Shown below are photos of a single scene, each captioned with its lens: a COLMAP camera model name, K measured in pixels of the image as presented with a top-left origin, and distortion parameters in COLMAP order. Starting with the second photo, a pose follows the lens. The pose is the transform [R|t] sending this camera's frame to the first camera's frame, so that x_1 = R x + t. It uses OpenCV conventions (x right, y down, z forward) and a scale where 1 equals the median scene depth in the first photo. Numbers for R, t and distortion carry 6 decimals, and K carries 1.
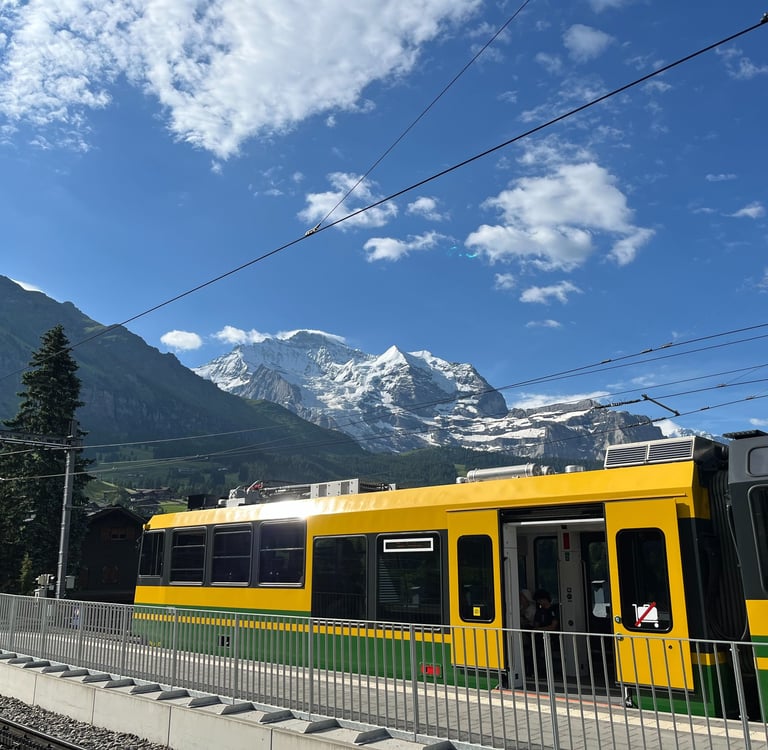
lens RADIAL K [[765.8, 0, 384.0], [0, 765.8, 375.0], [0, 0, 1]] dist [0.142655, -0.242124]
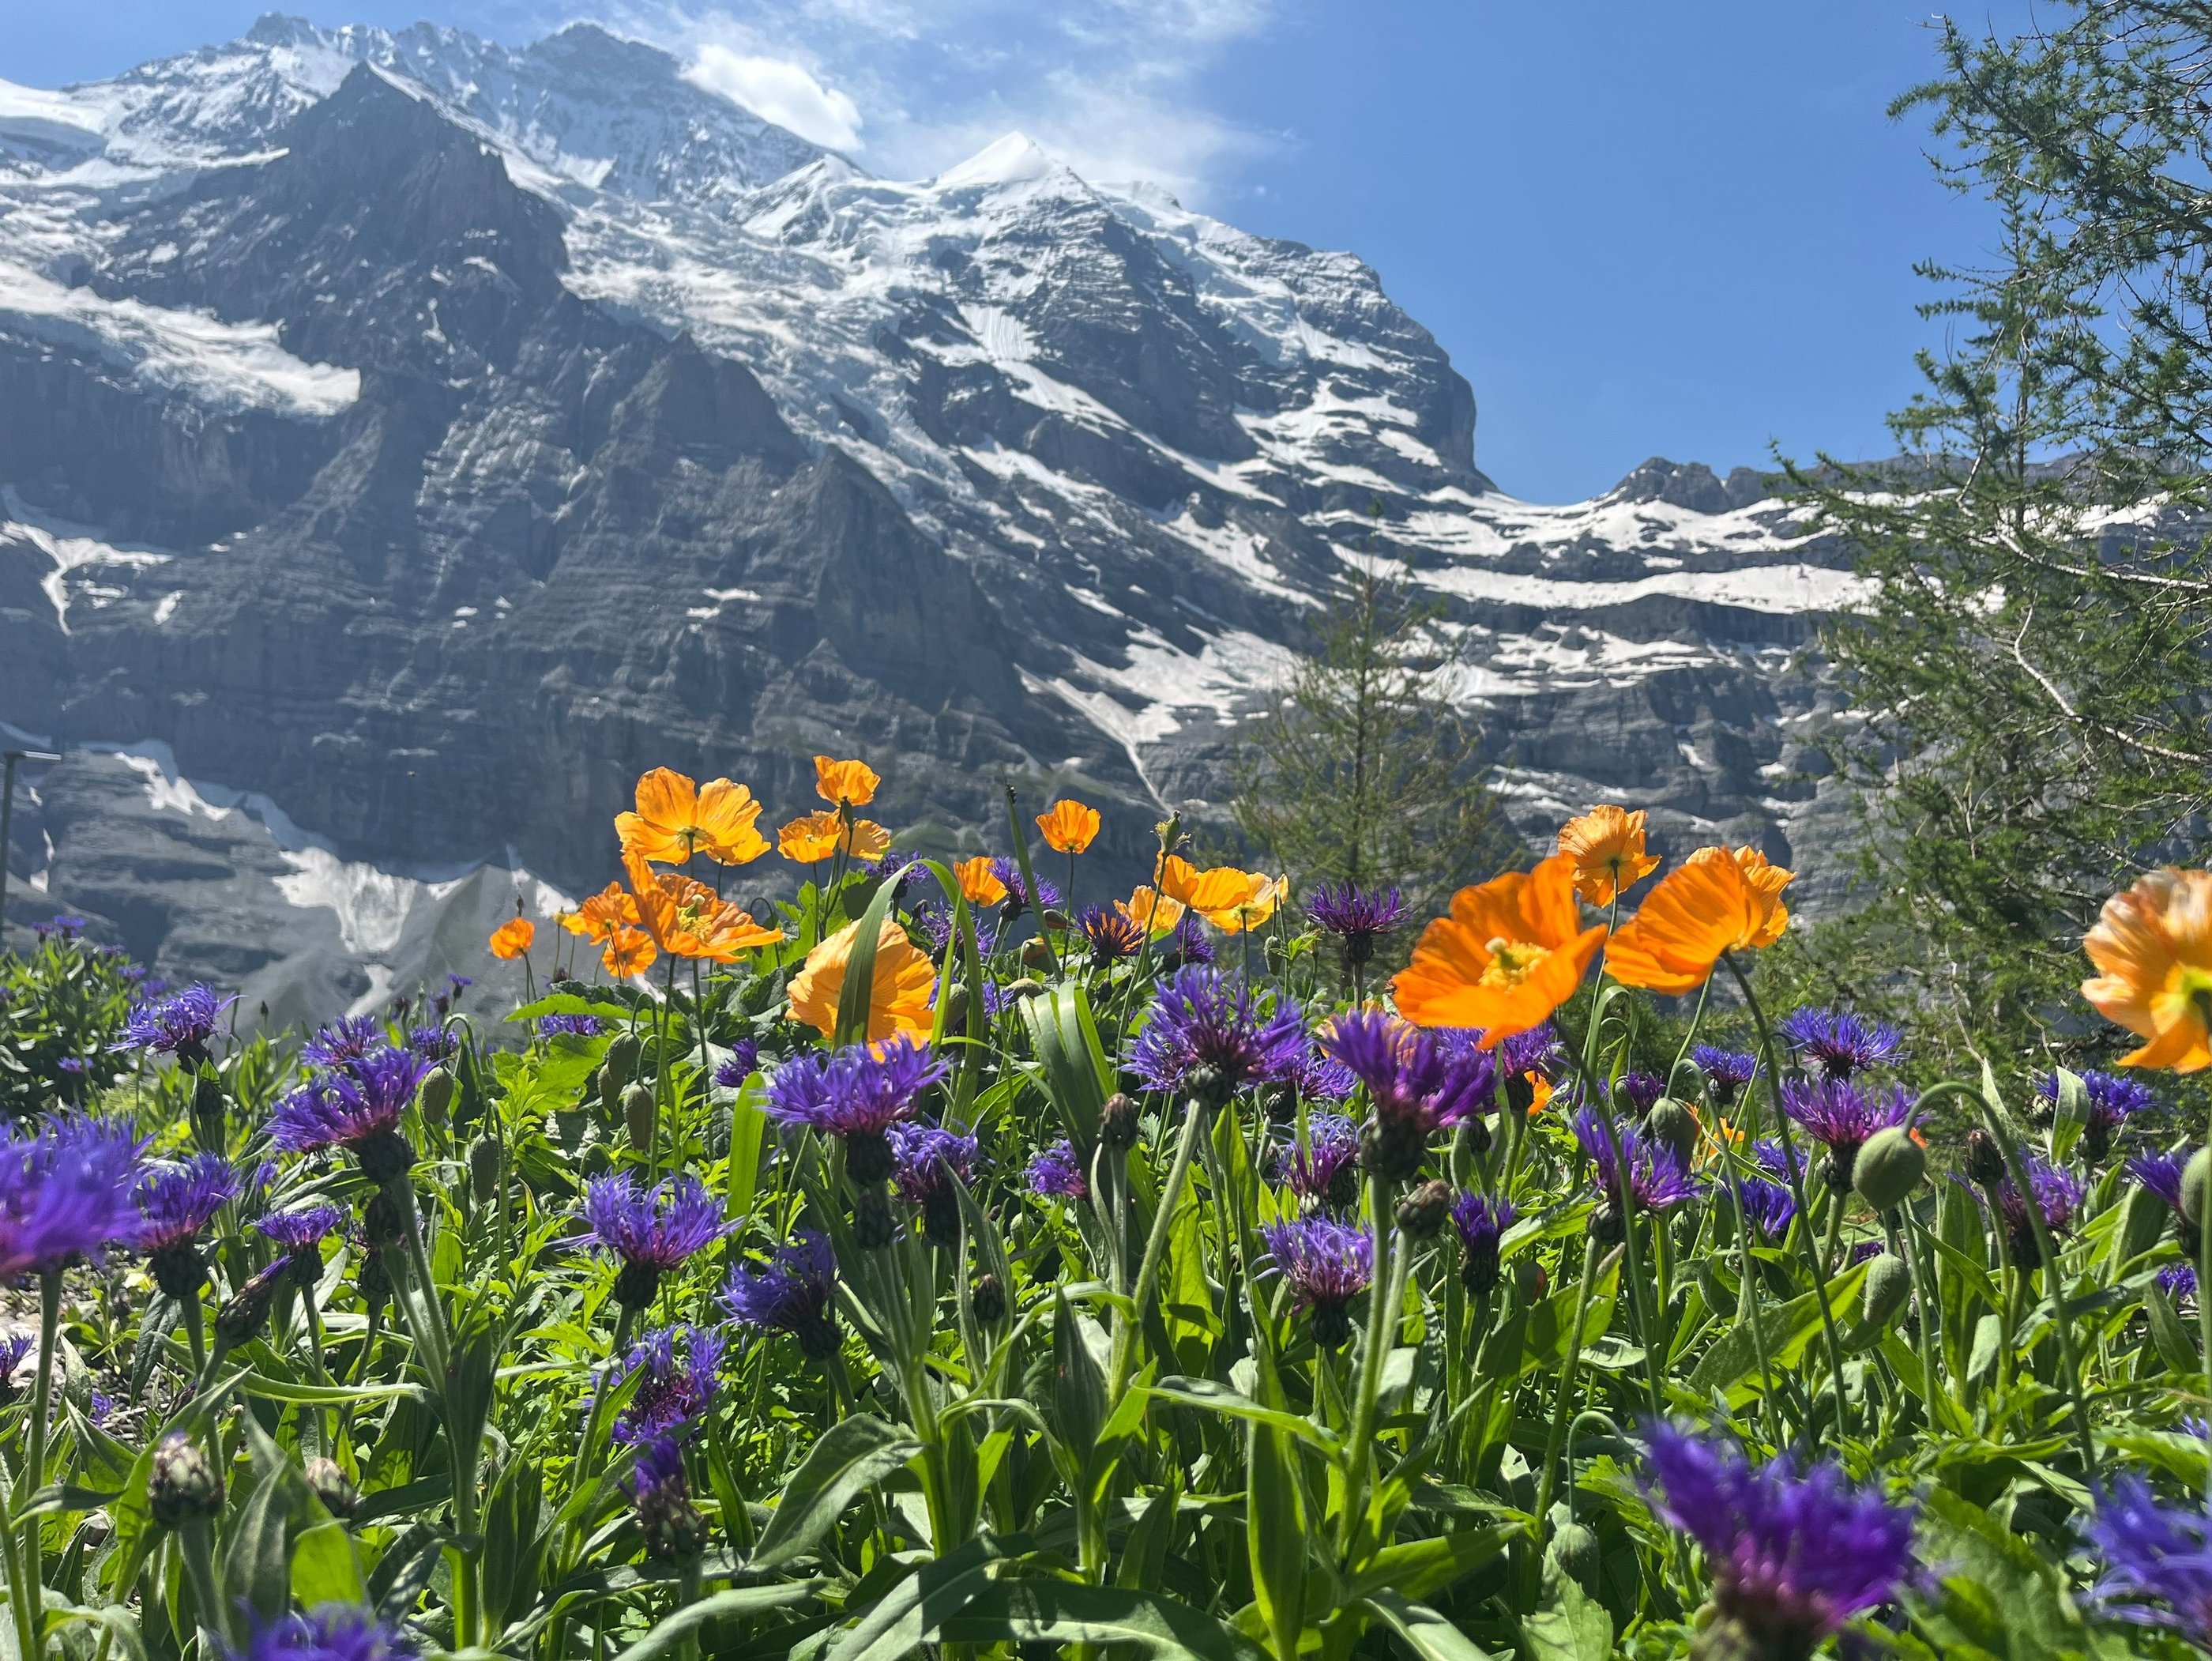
lens RADIAL K [[1609.4, 0, 1106.0], [0, 1609.4, 830.5], [0, 0, 1]] dist [0.001664, -0.002385]
pose [[0.974879, 0.084447, 0.206107, -0.045543], [-0.129198, 0.968158, 0.214426, 0.060278], [-0.181437, -0.235668, 0.954747, 0.552115]]
